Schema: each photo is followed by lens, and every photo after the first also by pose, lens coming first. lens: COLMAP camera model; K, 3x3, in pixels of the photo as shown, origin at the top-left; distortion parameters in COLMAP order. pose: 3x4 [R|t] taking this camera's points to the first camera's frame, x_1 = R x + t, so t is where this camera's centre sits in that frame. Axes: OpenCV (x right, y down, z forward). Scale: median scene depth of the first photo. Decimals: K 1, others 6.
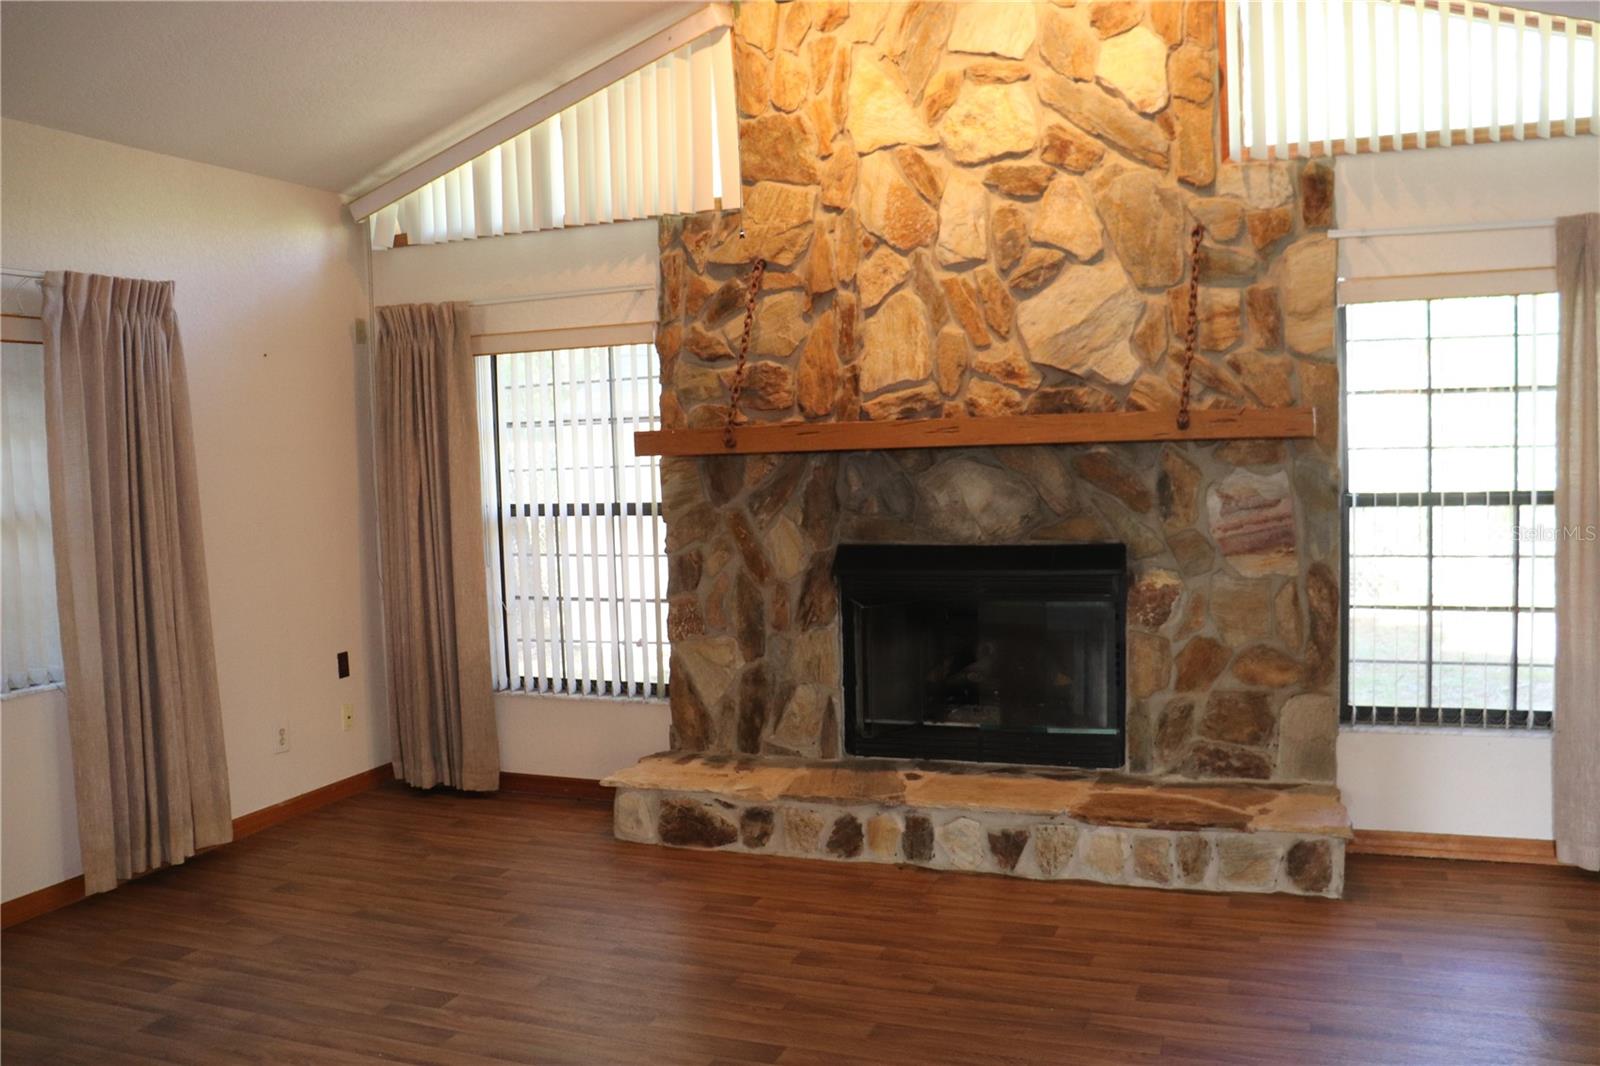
lens RADIAL K [[1311.0, 0, 817.8], [0, 1311.0, 544.8], [0, 0, 1]] dist [-0.171814, 0.150975]
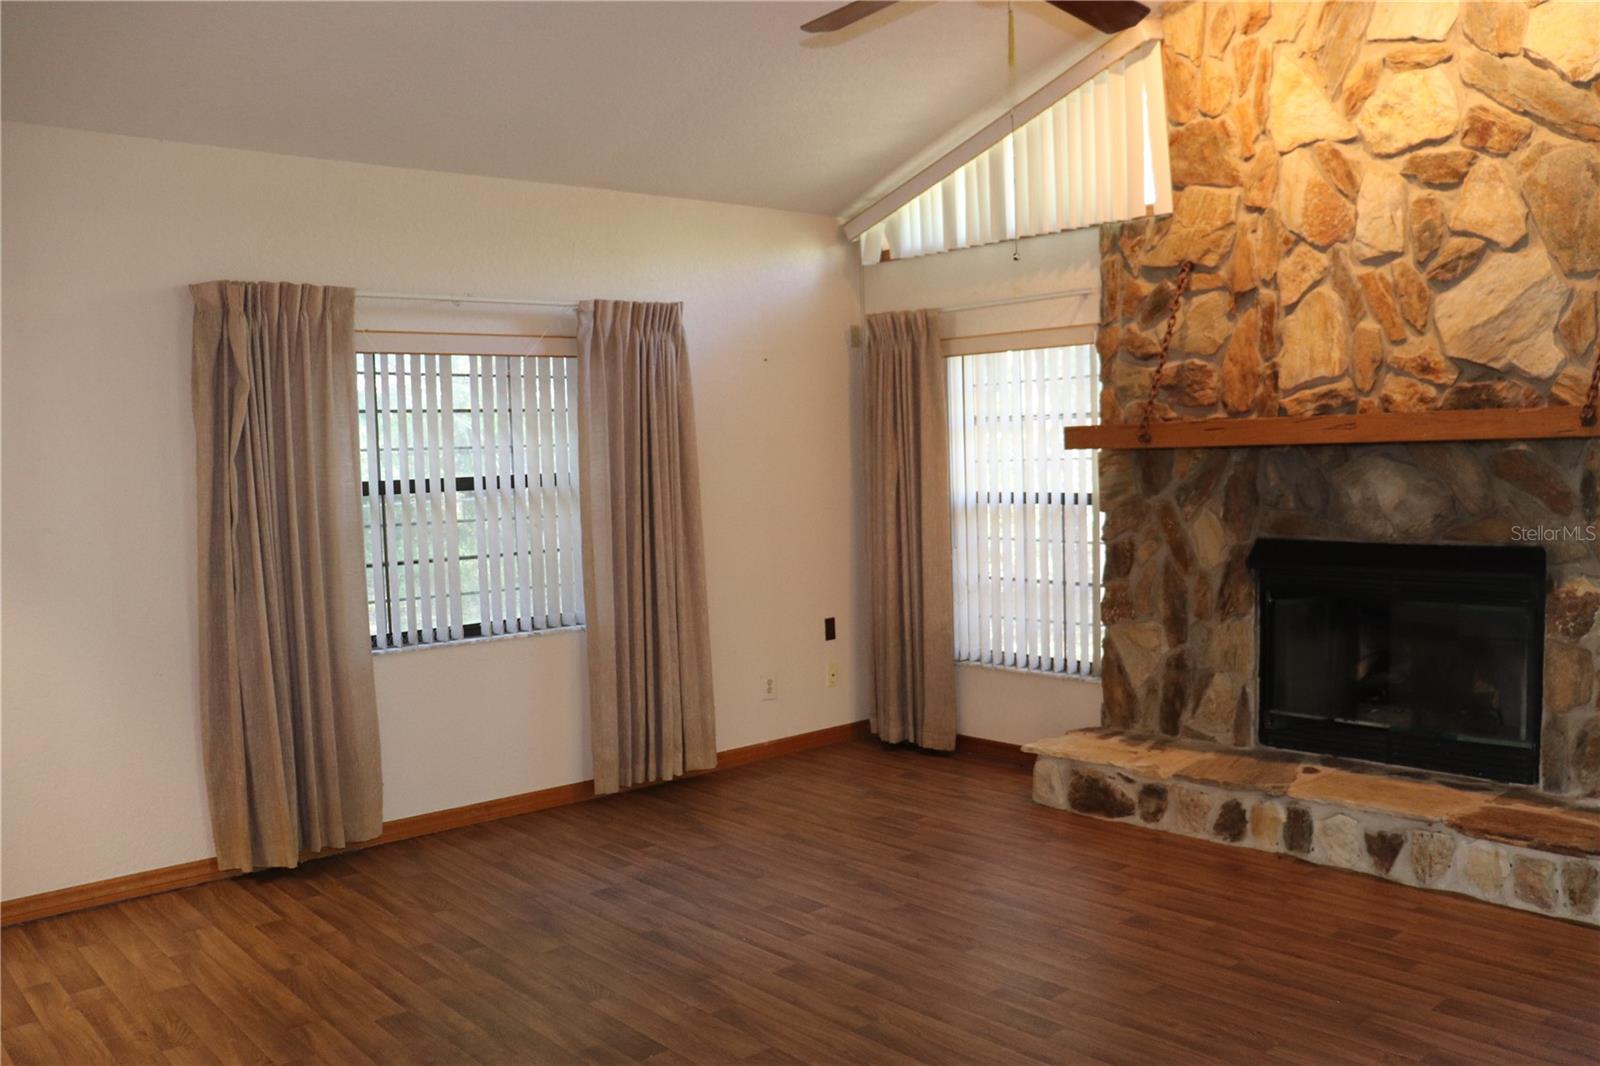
lens RADIAL K [[1311.0, 0, 825.5], [0, 1311.0, 546.0], [0, 0, 1]] dist [-0.171814, 0.150975]
pose [[0.888677, 0.037010, -0.457038, 0.186392], [-0.032822, 0.999315, 0.017103, -0.000191], [0.457358, -0.000198, 0.889282, -0.049805]]
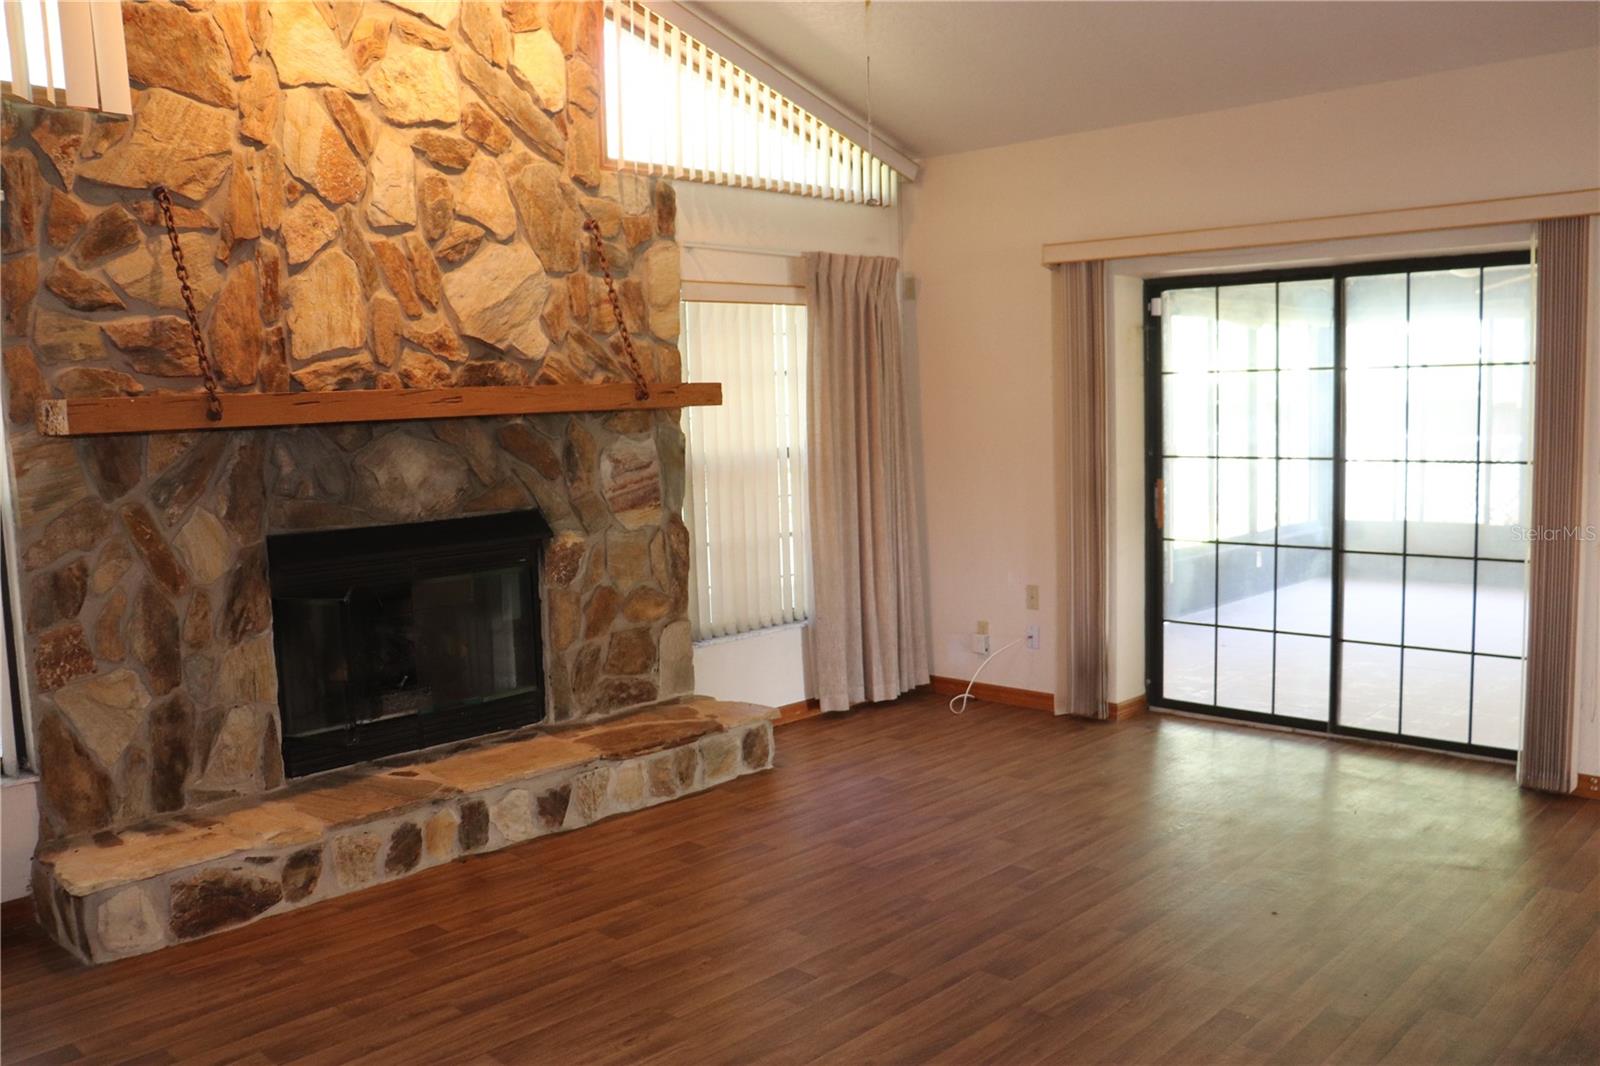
lens RADIAL K [[1311.0, 0, 825.3], [0, 1311.0, 547.0], [0, 0, 1]] dist [-0.171814, 0.150975]
pose [[0.390812, -0.081986, 0.916812, -0.642351], [0.086911, 0.994862, 0.051918, -0.005033], [-0.916358, 0.059391, 0.395930, 0.355106]]
